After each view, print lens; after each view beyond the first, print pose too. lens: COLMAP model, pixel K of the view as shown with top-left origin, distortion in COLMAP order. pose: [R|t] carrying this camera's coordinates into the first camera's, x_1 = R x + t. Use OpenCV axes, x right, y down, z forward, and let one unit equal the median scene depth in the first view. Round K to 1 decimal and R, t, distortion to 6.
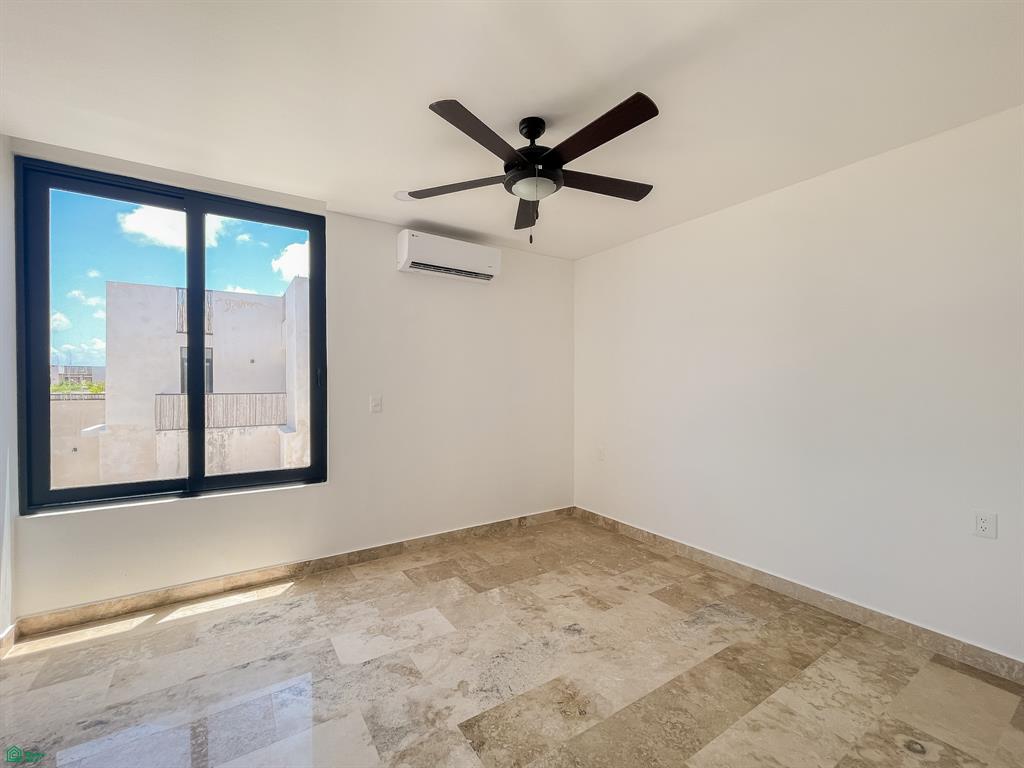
lens RADIAL K [[443.4, 0, 509.4], [0, 443.4, 391.0], [0, 0, 1]] dist [0.002025, 0.001081]
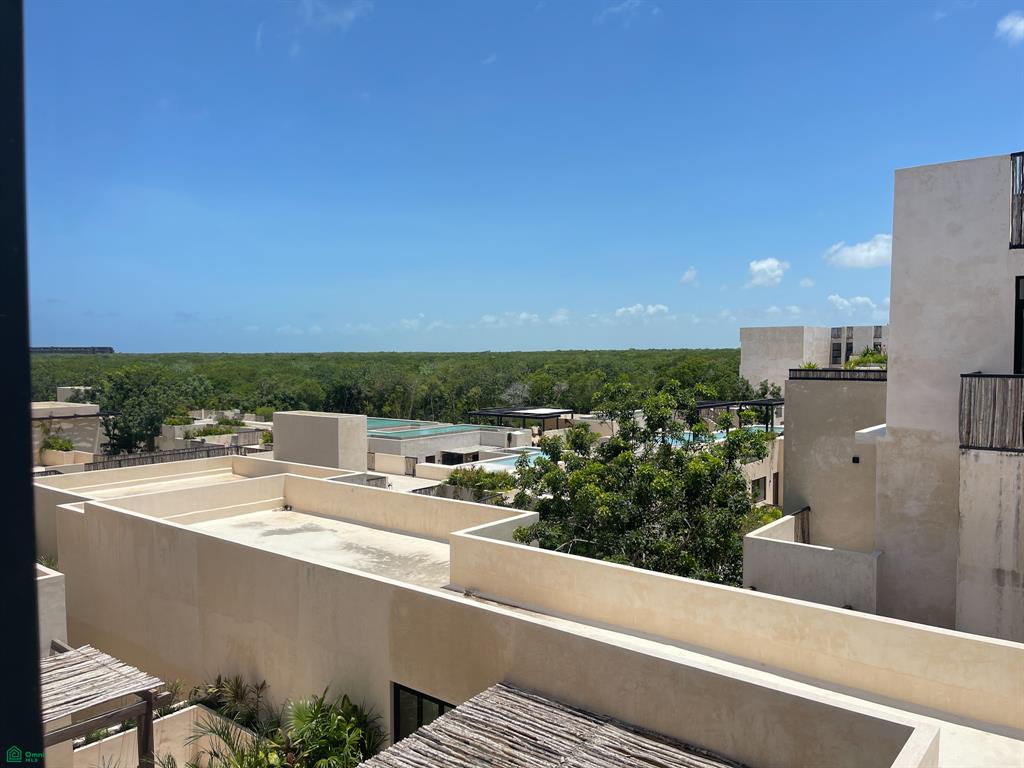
lens RADIAL K [[767.5, 0, 513.2], [0, 767.5, 387.5], [0, 0, 1]] dist [0.058940, -0.056202]
pose [[0.307429, 0.040028, -0.950729, -0.108645], [-0.011160, 0.999198, 0.038460, -0.006586], [0.951506, -0.001214, 0.307629, 0.232592]]
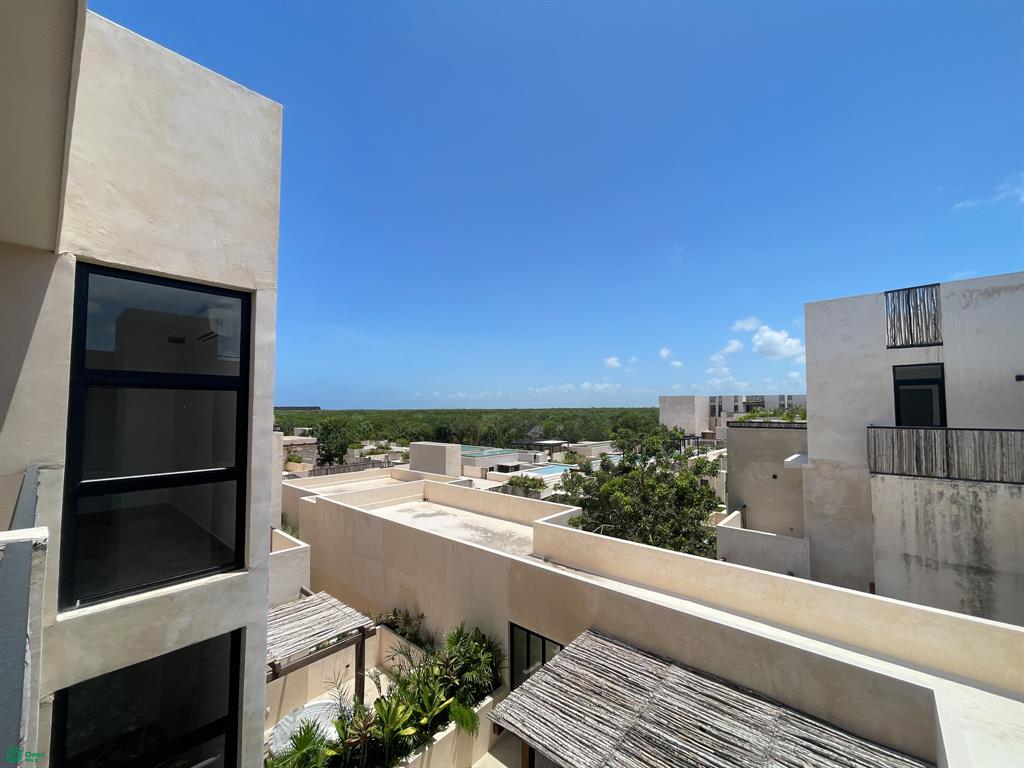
lens RADIAL K [[413.3, 0, 508.5], [0, 413.3, 387.5], [0, 0, 1]] dist [-0.002106, 0.000522]
pose [[0.263367, -0.053434, -0.963215, -0.233035], [-0.013023, 0.998177, -0.058934, -0.010644], [0.964608, 0.028065, 0.262191, 0.168430]]
